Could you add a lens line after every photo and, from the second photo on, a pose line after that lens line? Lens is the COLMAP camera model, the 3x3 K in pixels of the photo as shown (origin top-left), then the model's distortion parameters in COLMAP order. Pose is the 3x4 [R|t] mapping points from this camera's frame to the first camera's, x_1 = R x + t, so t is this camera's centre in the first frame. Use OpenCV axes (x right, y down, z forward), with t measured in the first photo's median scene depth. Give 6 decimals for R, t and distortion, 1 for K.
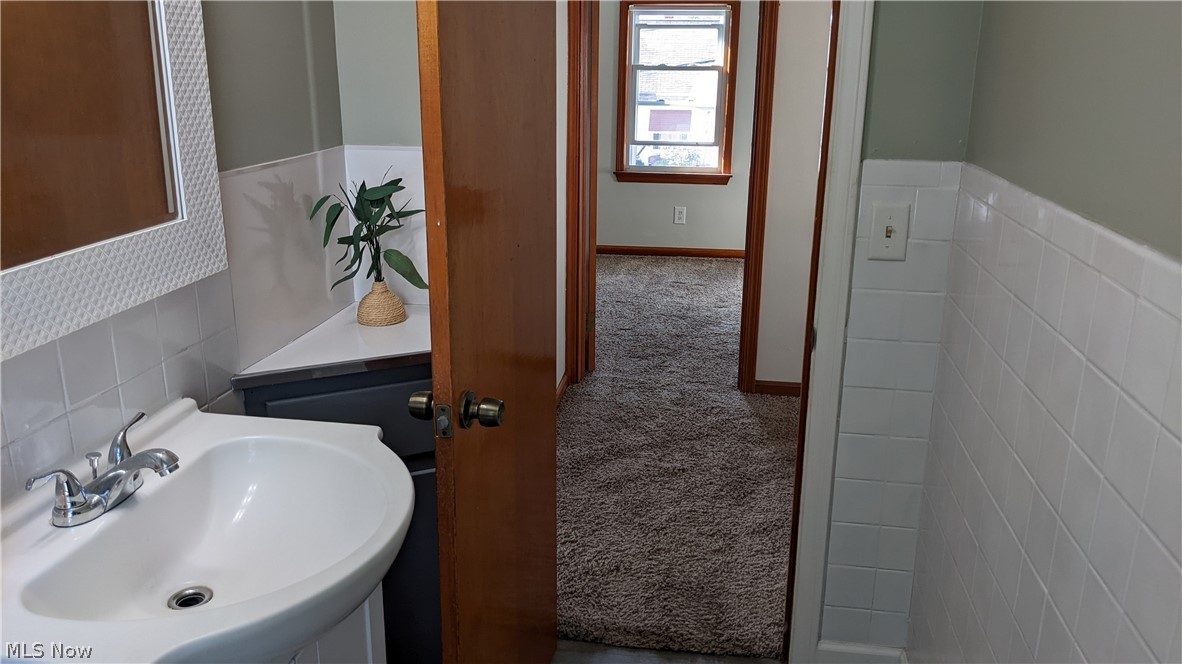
lens RADIAL K [[951.2, 0, 579.2], [0, 951.2, 338.5], [0, 0, 1]] dist [0.075044, -0.151509]
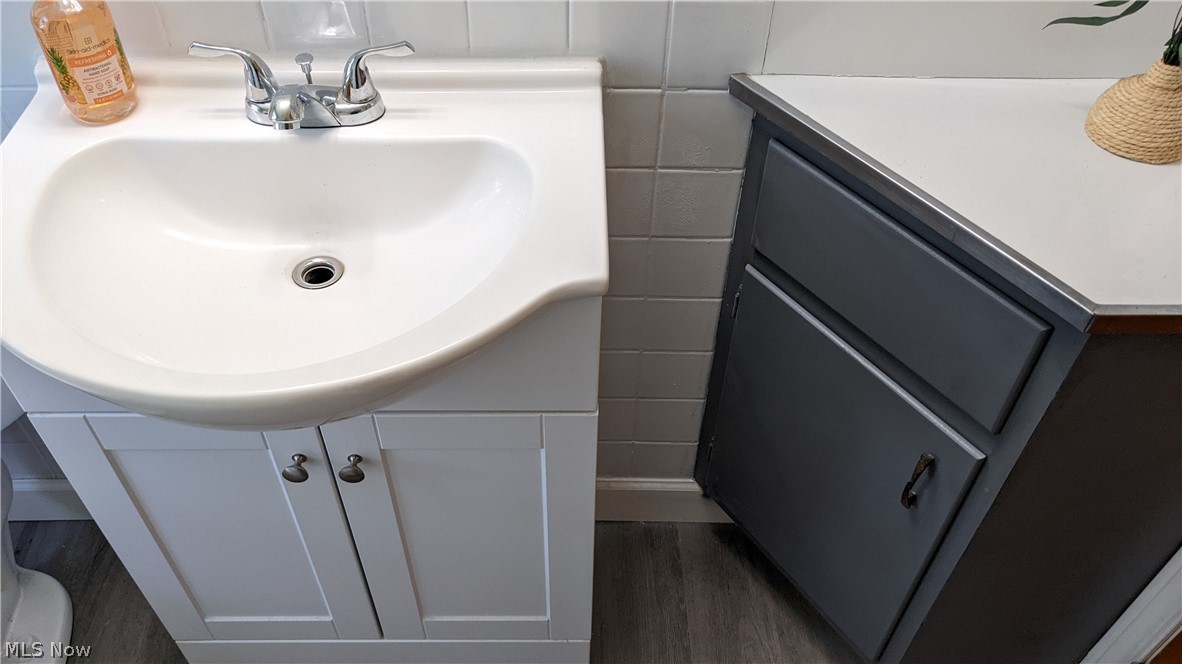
lens RADIAL K [[951.2, 0, 579.2], [0, 951.2, 338.5], [0, 0, 1]] dist [0.075044, -0.151509]
pose [[0.170639, 0.707507, -0.685797, 0.250563], [-0.288349, 0.701391, 0.651848, -0.300526], [0.942198, 0.086518, 0.323694, 0.952954]]
